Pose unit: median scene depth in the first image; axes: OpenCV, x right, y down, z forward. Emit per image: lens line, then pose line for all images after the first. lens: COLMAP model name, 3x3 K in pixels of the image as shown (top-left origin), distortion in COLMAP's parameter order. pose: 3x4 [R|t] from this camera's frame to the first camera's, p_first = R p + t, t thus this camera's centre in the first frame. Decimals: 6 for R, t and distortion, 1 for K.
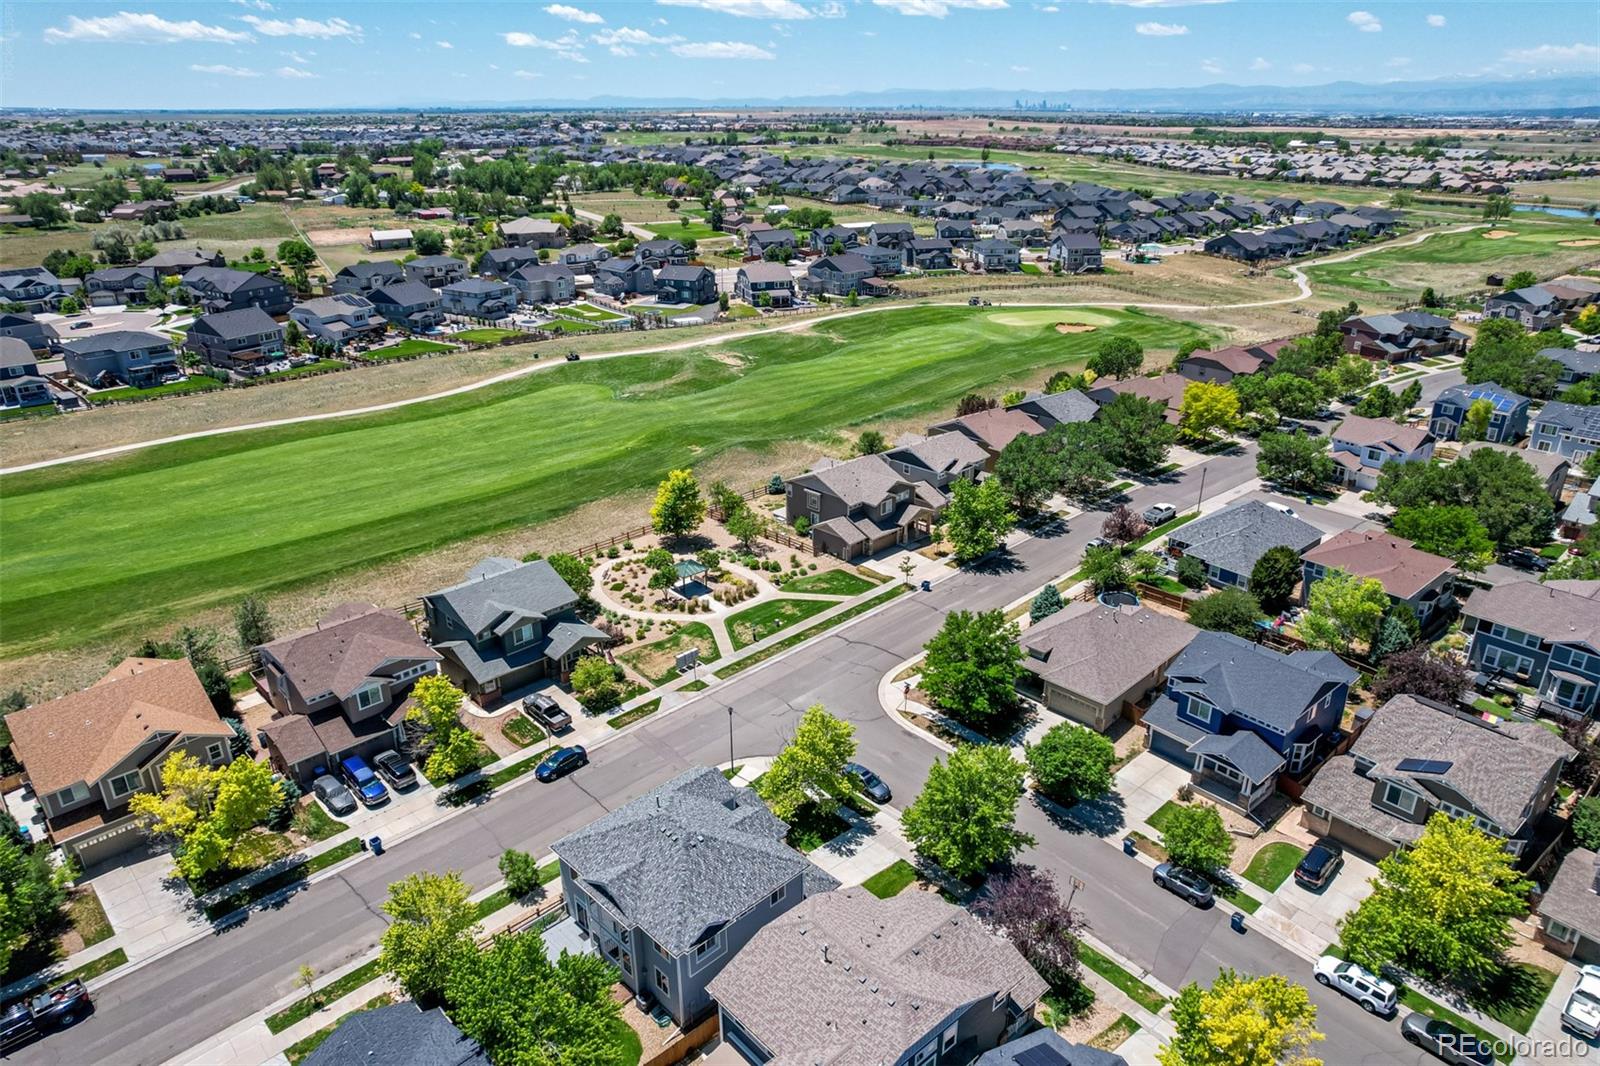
lens RADIAL K [[1027.4, 0, 798.7], [0, 1027.4, 550.0], [0, 0, 1]] dist [-0.069361, 0.057792]
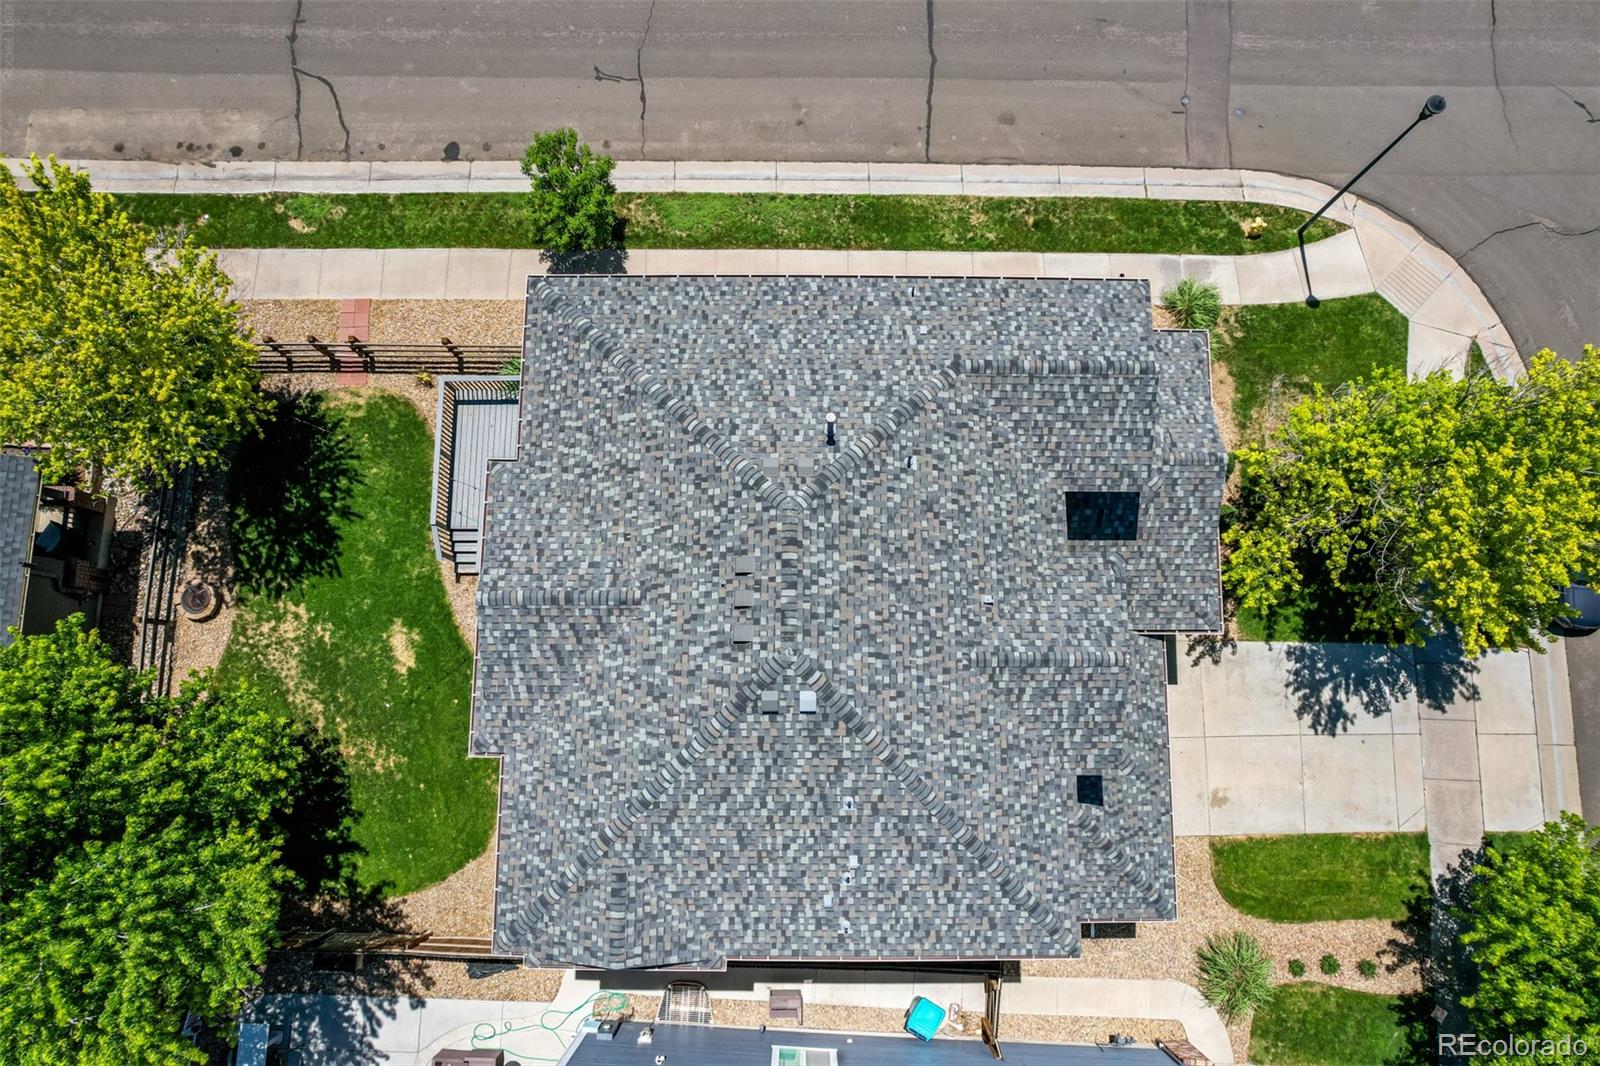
lens RADIAL K [[1027.4, 0, 789.3], [0, 1027.4, 536.3], [0, 0, 1]] dist [-0.069361, 0.057792]
pose [[0.709125, 0.695720, -0.114525, -0.053665], [-0.288990, 0.434944, 0.852824, 0.018466], [0.643138, -0.571662, 0.509486, 0.472095]]
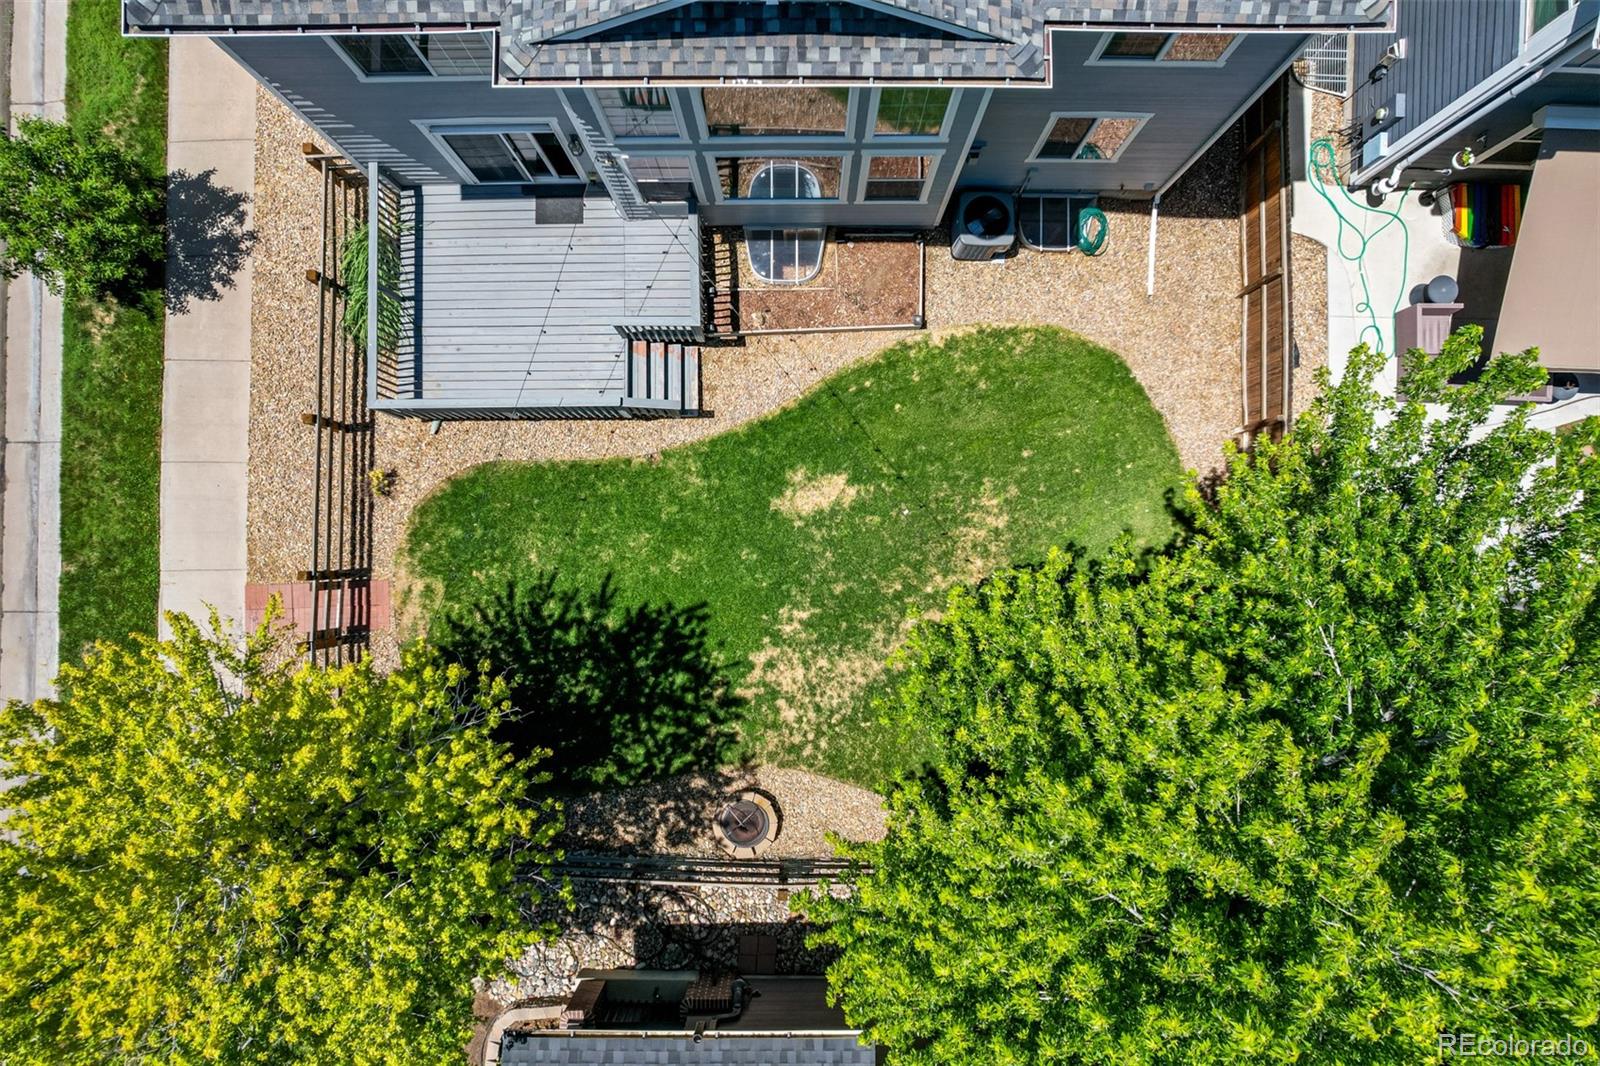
lens RADIAL K [[1027.4, 0, 801.7], [0, 1027.4, 525.3], [0, 0, 1]] dist [-0.069361, 0.057792]
pose [[0.699333, -0.714375, 0.024525, -0.129029], [0.286910, 0.311963, 0.905738, 0.112643], [-0.654688, -0.626376, 0.423127, 0.455427]]
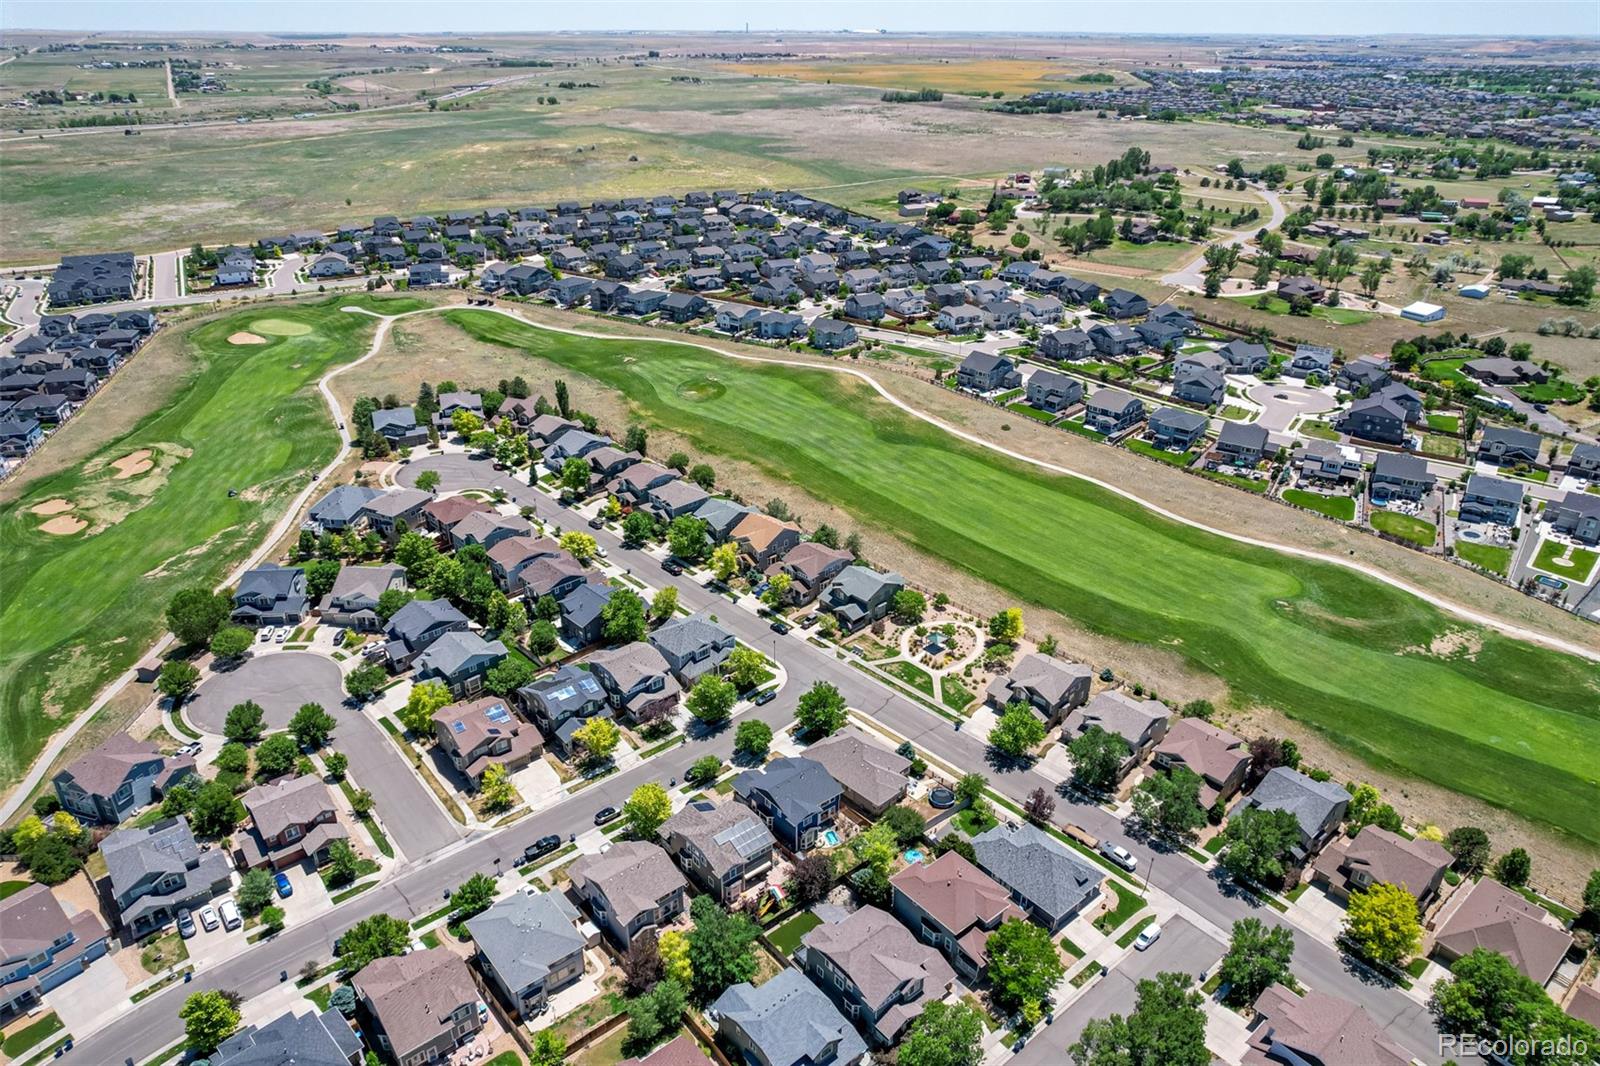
lens RADIAL K [[1027.4, 0, 798.1], [0, 1027.4, 531.7], [0, 0, 1]] dist [-0.069361, 0.057792]
pose [[-0.002723, 0.444037, -0.896004, 1.407450], [-0.415426, 0.814530, 0.404923, -0.751697], [0.909623, 0.373327, 0.182246, 0.342810]]
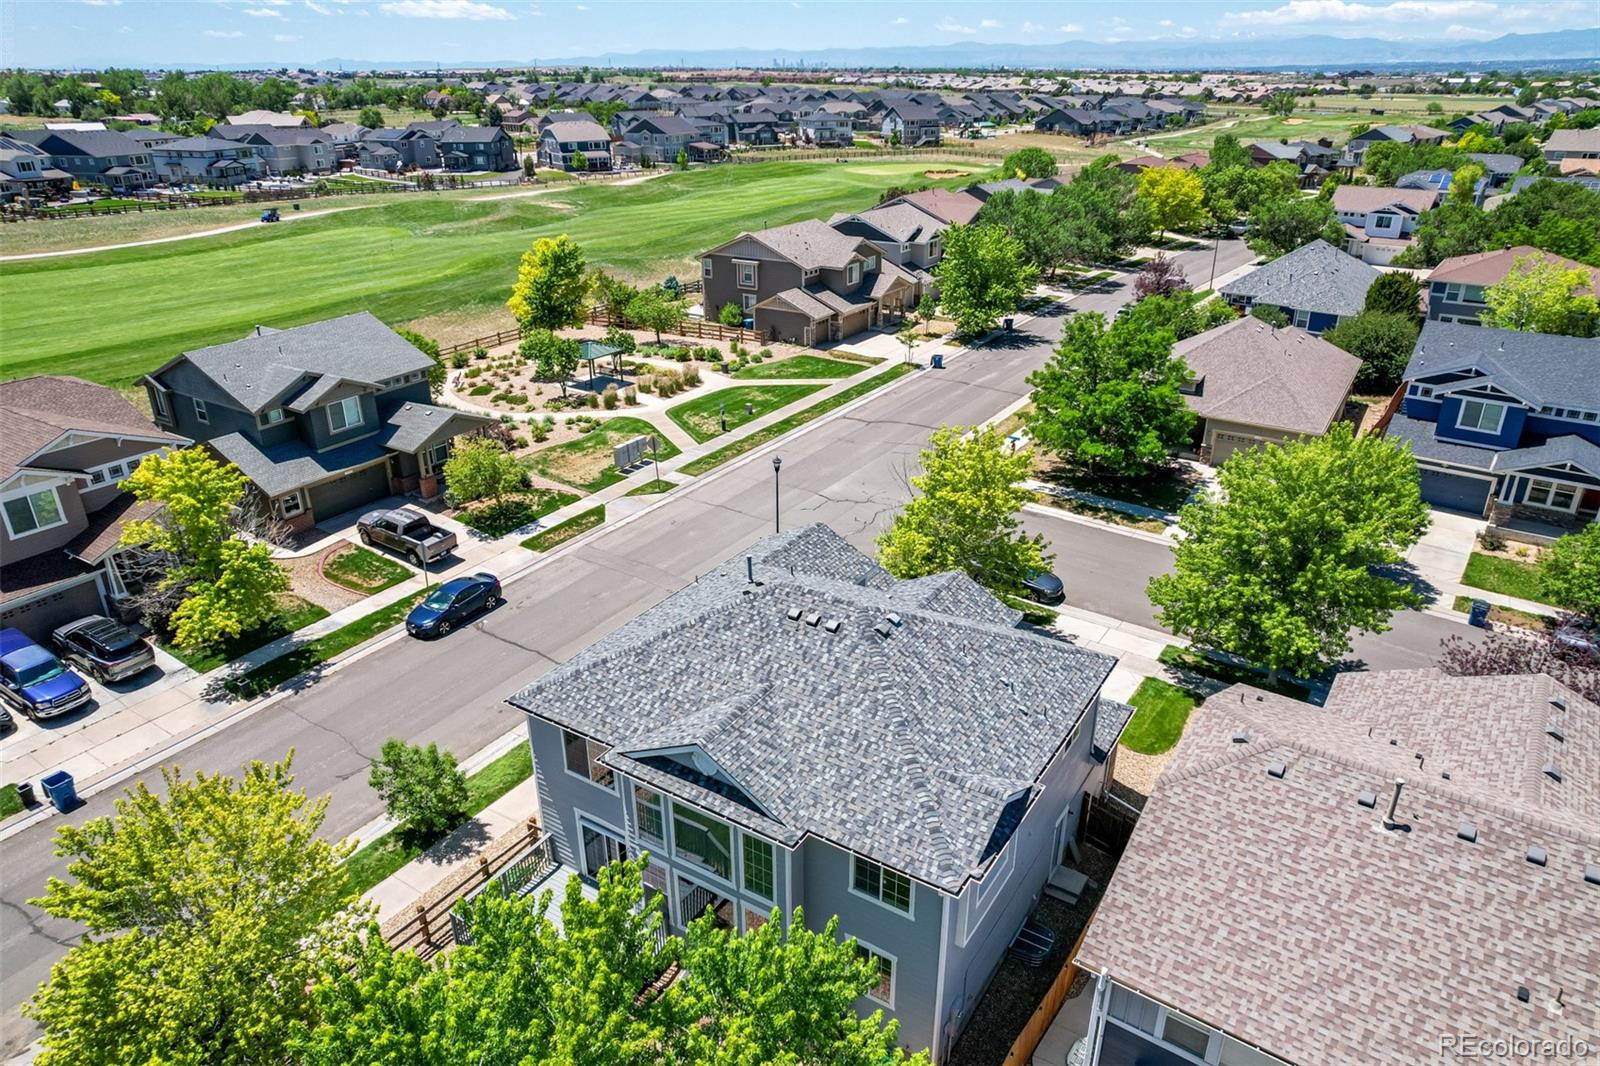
lens RADIAL K [[1027.4, 0, 804.3], [0, 1027.4, 554.8], [0, 0, 1]] dist [-0.069361, 0.057792]
pose [[0.974781, -0.093859, 0.202467, -0.114661], [0.087628, 0.995368, 0.039542, 0.126823], [-0.205240, -0.020803, 0.978491, 0.320906]]
